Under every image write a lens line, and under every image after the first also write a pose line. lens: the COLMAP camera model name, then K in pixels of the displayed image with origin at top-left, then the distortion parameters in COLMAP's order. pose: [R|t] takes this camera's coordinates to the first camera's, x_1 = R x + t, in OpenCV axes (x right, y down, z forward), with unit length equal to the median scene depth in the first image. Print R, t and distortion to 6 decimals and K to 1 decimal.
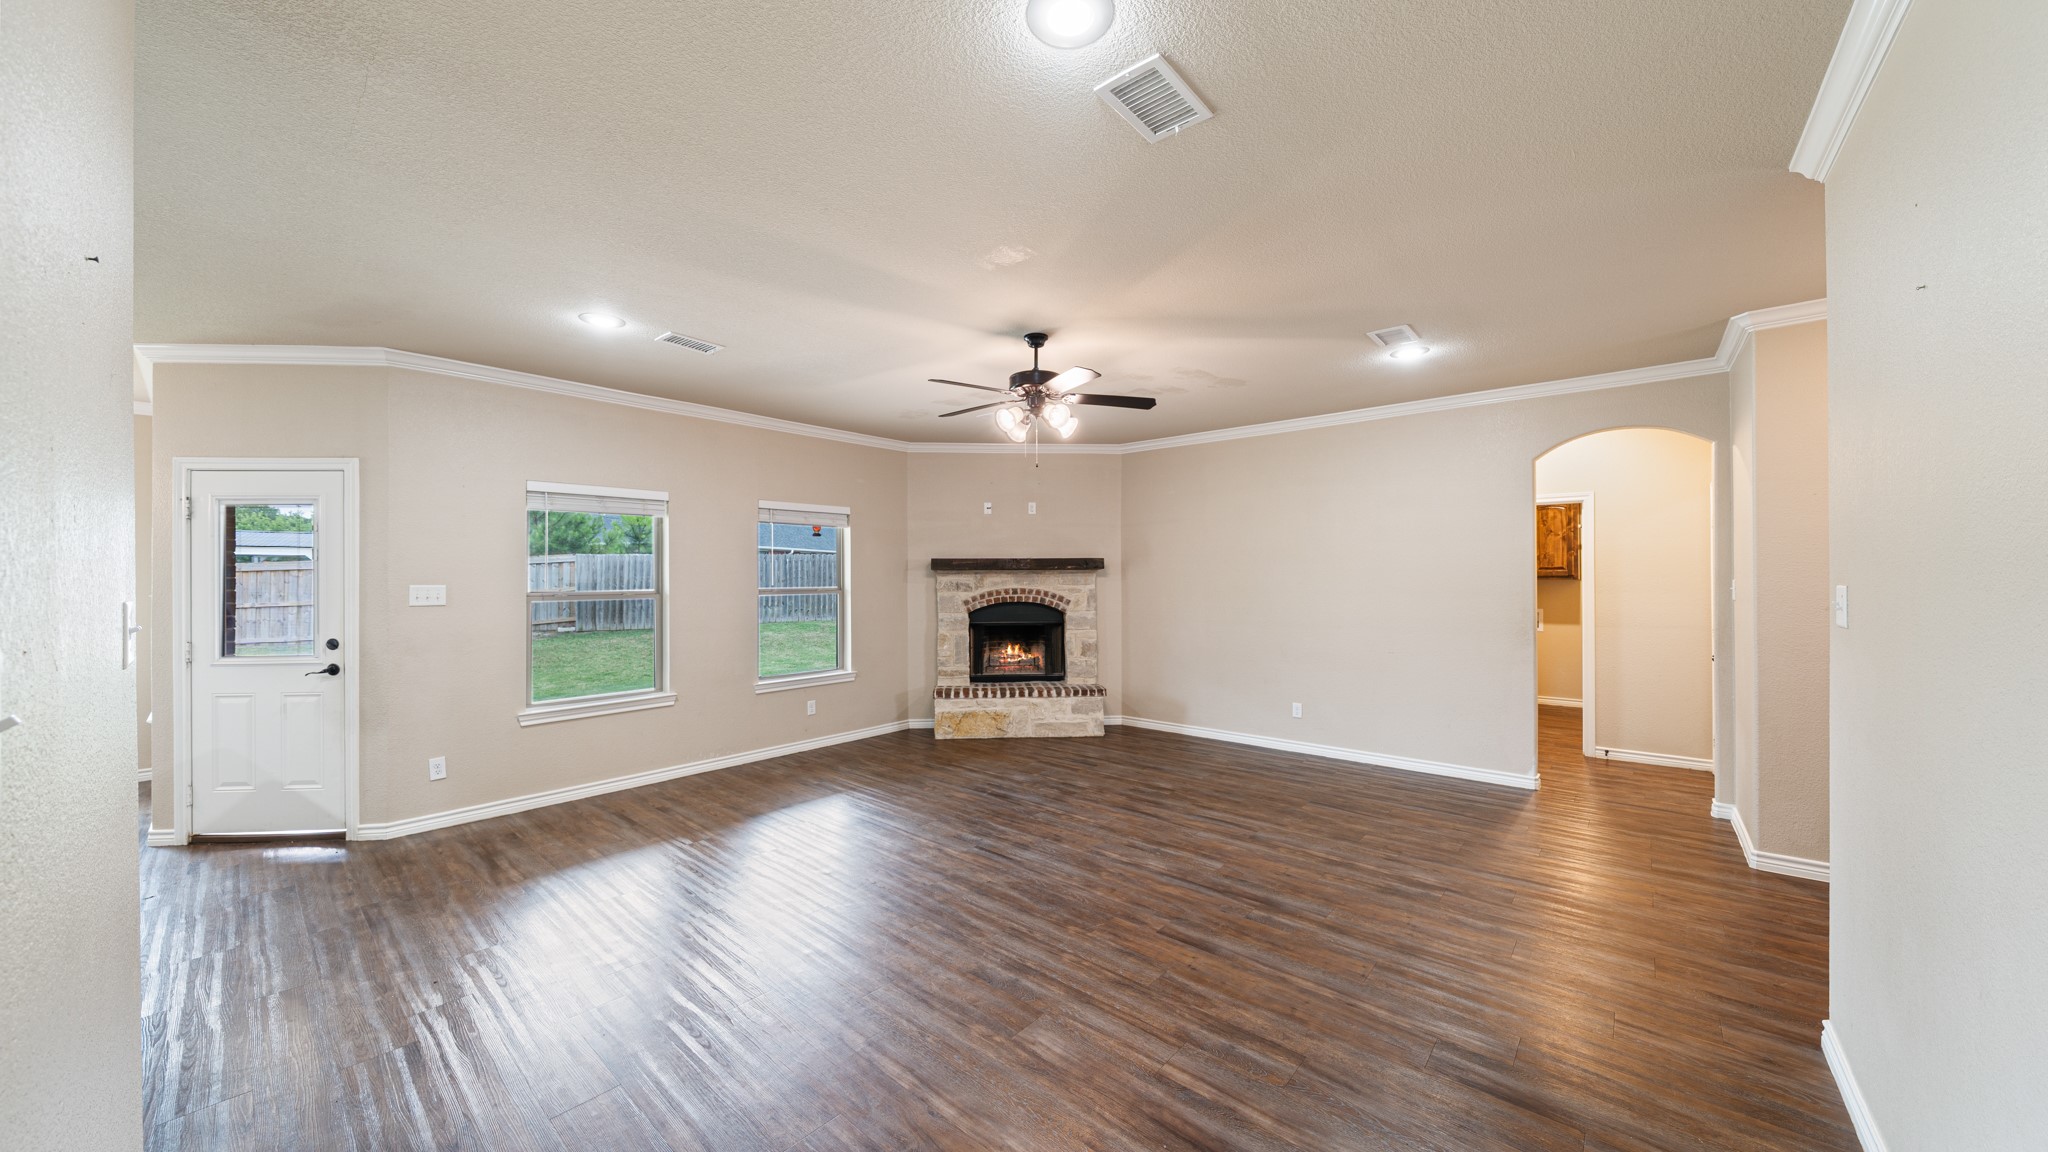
lens RADIAL K [[710.5, 0, 1024.0], [0, 710.5, 576.0], [0, 0, 1]] dist [-0.001550, -0.000064]
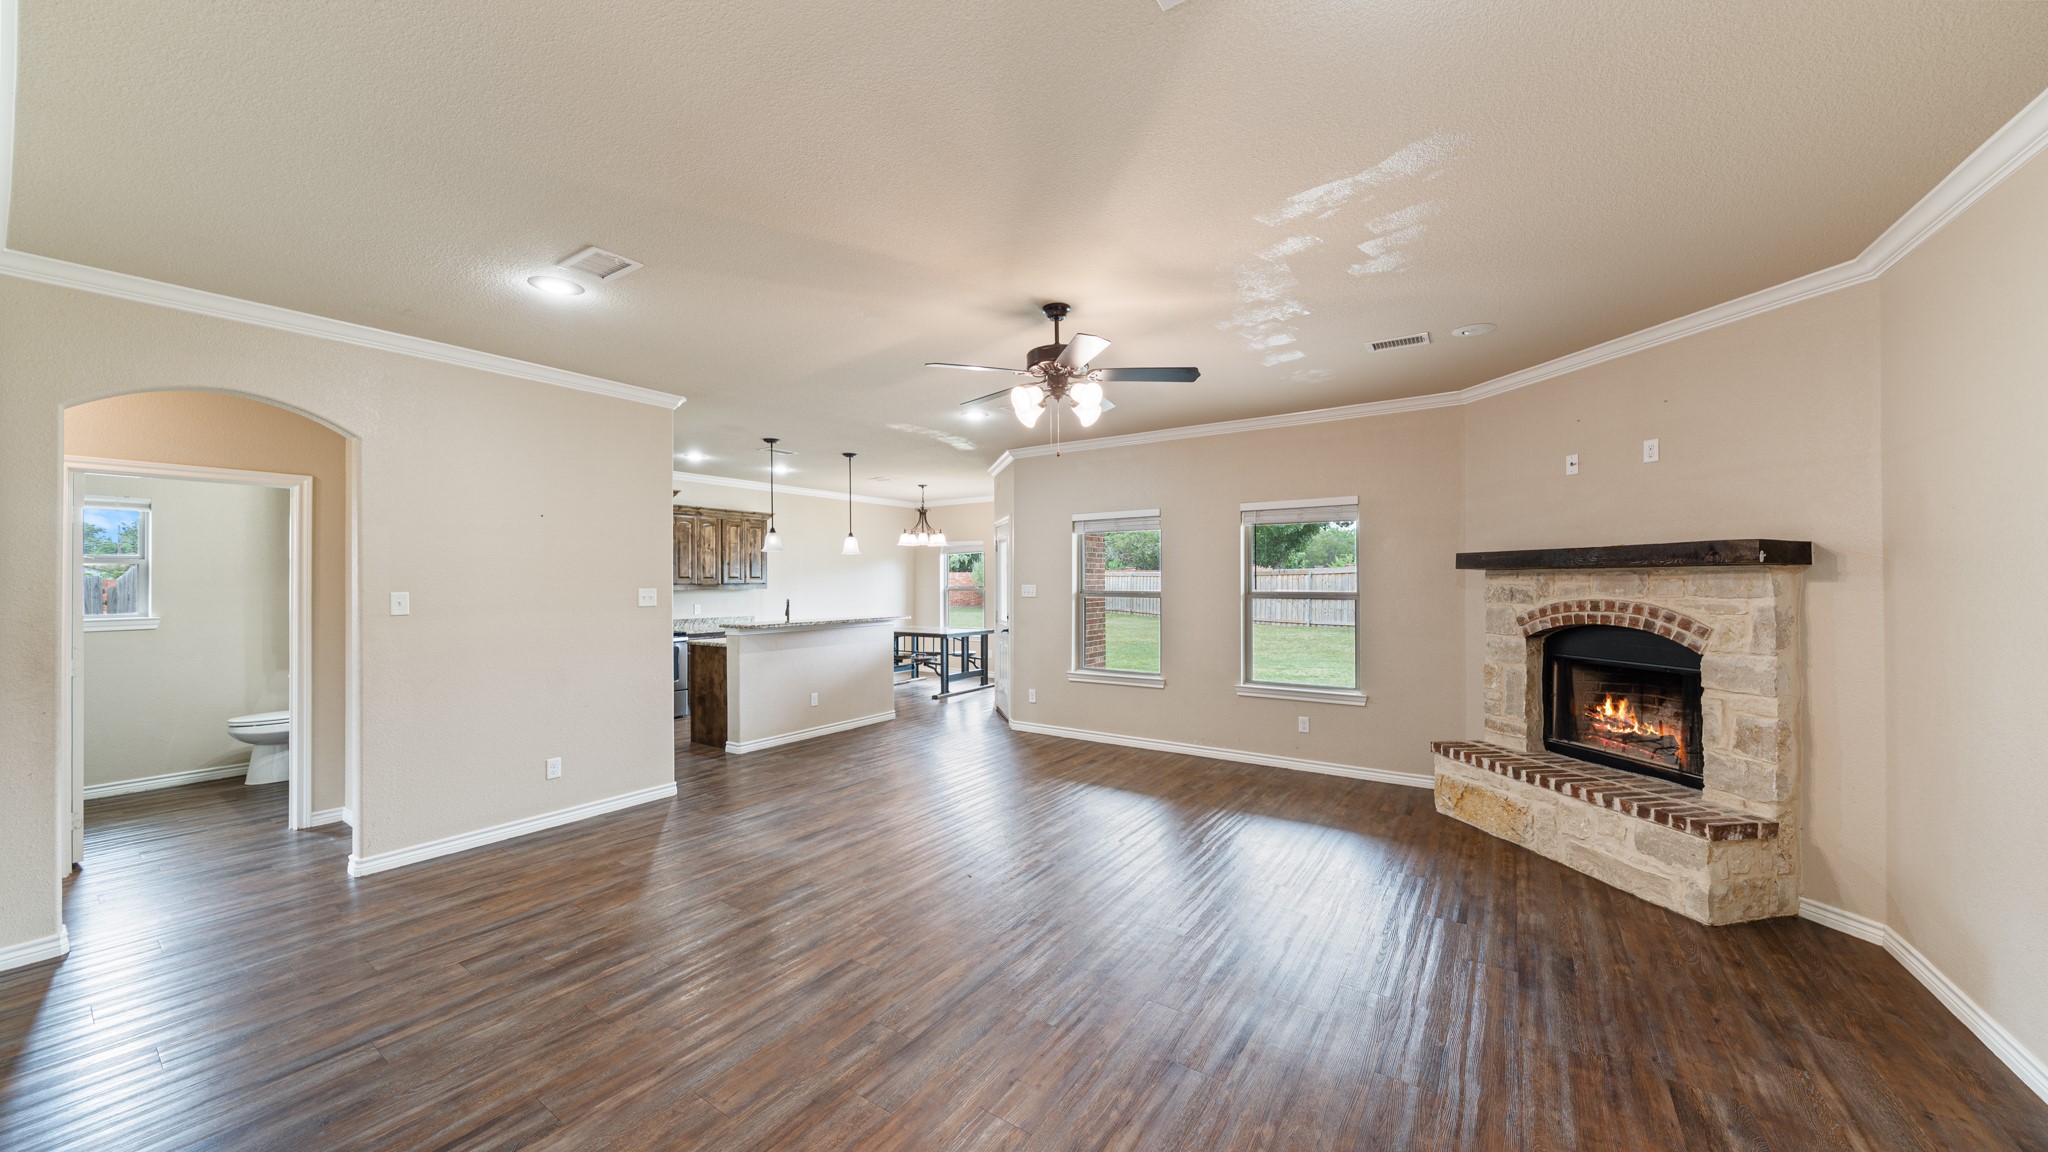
lens RADIAL K [[710.5, 0, 1024.0], [0, 710.5, 576.0], [0, 0, 1]] dist [-0.001550, -0.000064]
pose [[0.109149, -0.003363, -0.994020, 0.500537], [0.003444, 0.999990, -0.003005, -0.001900], [0.994019, -0.003096, 0.109159, 0.488558]]
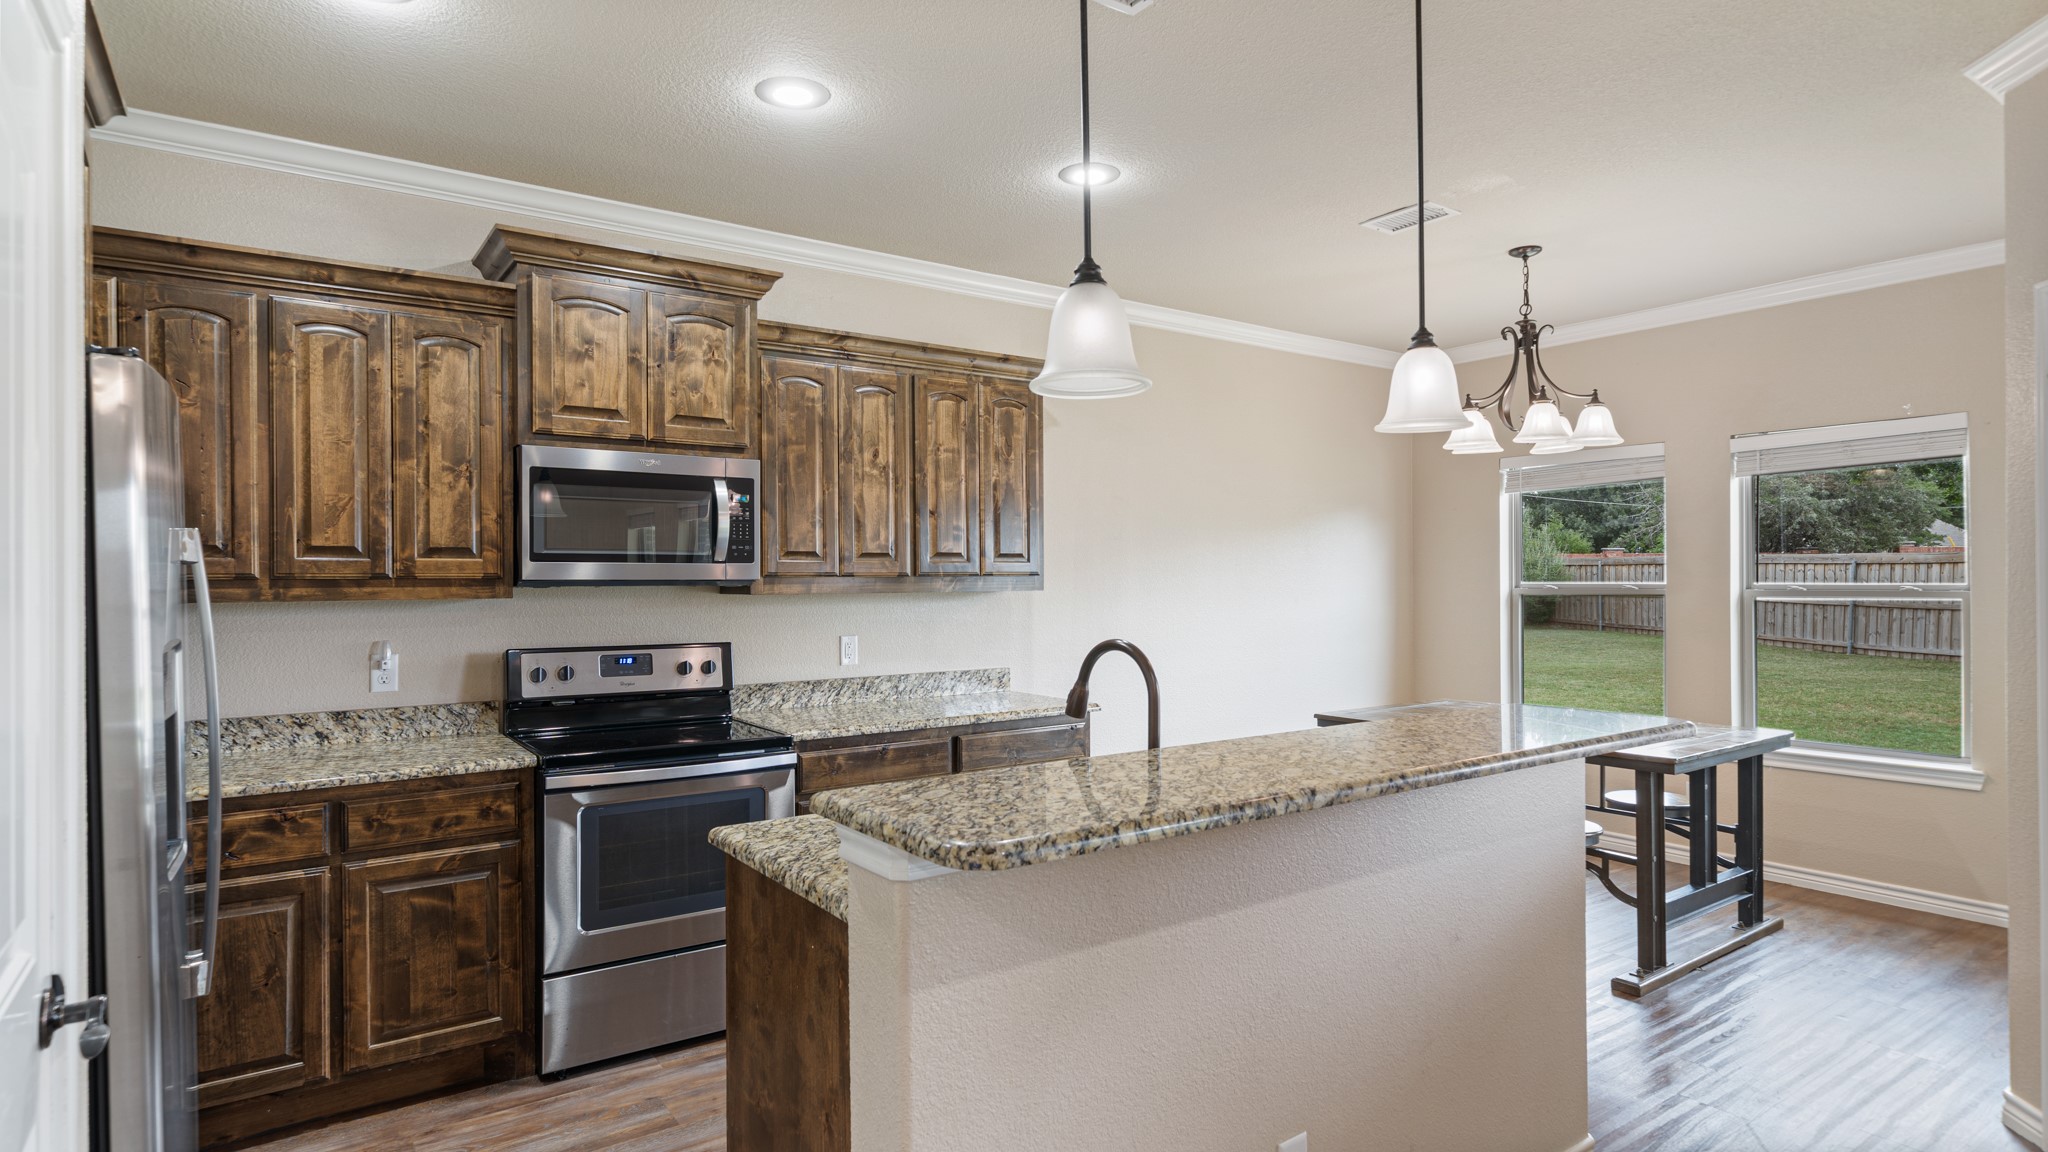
lens RADIAL K [[1075.1, 0, 1024.0], [0, 1075.1, 576.0], [0, 0, 1]] dist [0.000080, -0.000086]
pose [[-0.246028, 0.004049, -0.969254, -0.216164], [0.006109, 0.999978, 0.002627, 0.005766], [0.969243, -0.005274, -0.246048, 0.309650]]
